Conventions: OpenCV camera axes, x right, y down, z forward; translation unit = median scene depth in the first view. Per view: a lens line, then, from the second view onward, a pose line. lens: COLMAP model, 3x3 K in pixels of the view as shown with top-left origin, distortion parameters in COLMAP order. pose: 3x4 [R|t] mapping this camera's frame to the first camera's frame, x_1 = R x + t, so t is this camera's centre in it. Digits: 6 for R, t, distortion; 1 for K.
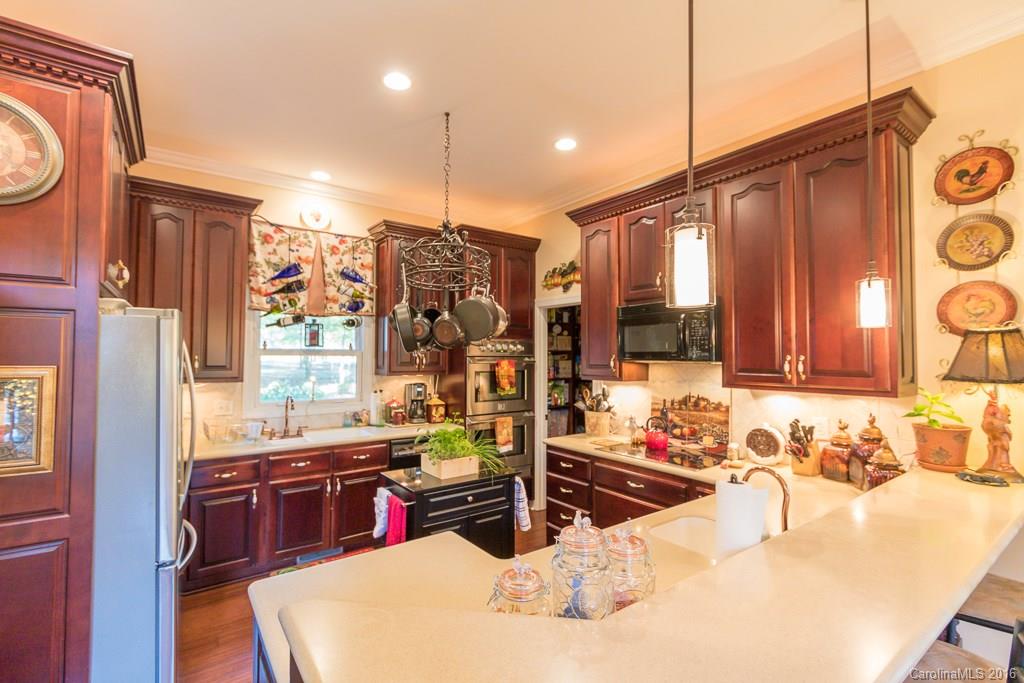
lens RADIAL K [[468.5, 0, 502.7], [0, 468.5, 339.6], [0, 0, 1]] dist [0.010665, -0.001425]
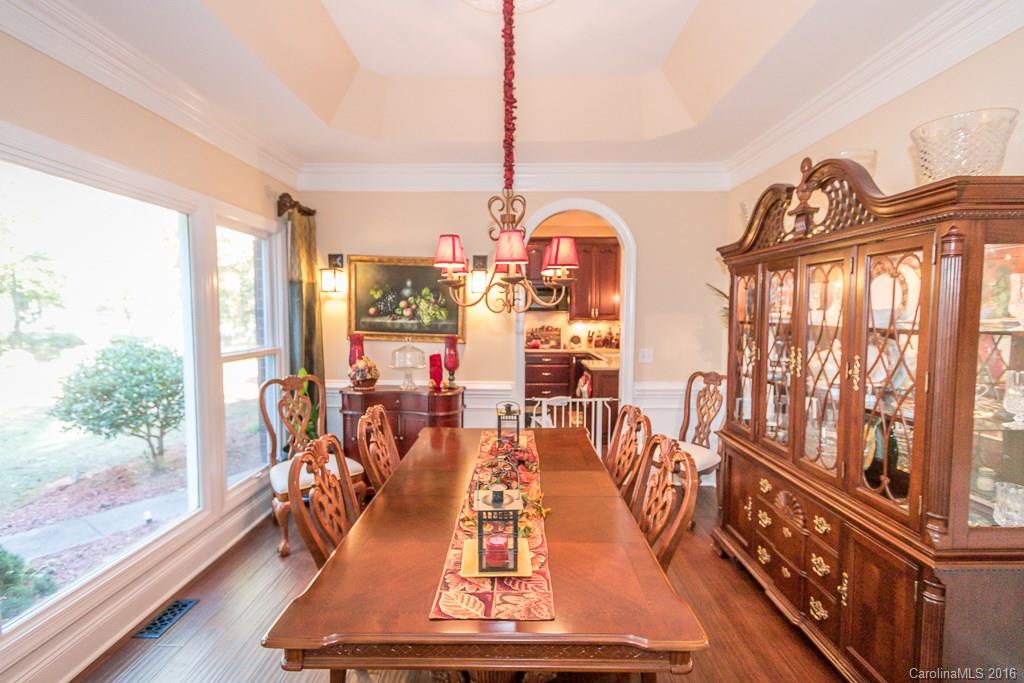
lens RADIAL K [[468.5, 0, 511.6], [0, 468.5, 340.2], [0, 0, 1]] dist [0.010665, -0.001425]
pose [[0.583226, -0.050820, 0.810718, -1.634854], [-0.030261, 0.995989, 0.084203, -0.003713], [-0.811746, -0.073642, 0.579349, -0.258610]]
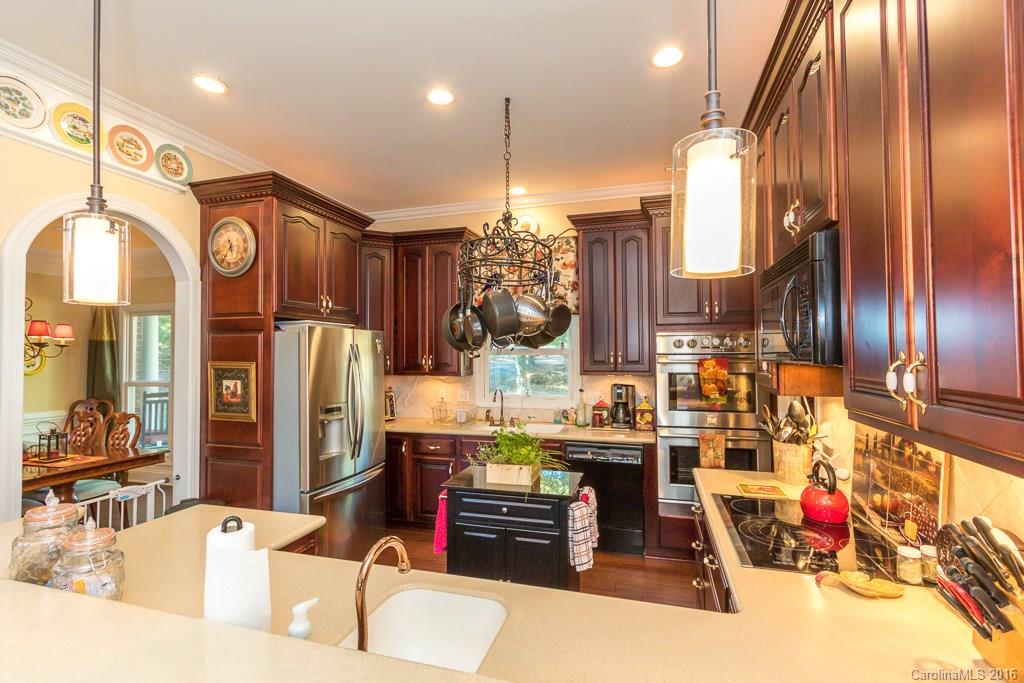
lens RADIAL K [[468.5, 0, 507.6], [0, 468.5, 346.3], [0, 0, 1]] dist [0.010665, -0.001425]
pose [[0.610793, -0.018026, -0.791585, 0.538705], [0.036920, 0.999302, 0.005731, 0.008160], [0.790929, -0.032726, 0.611032, 0.358386]]
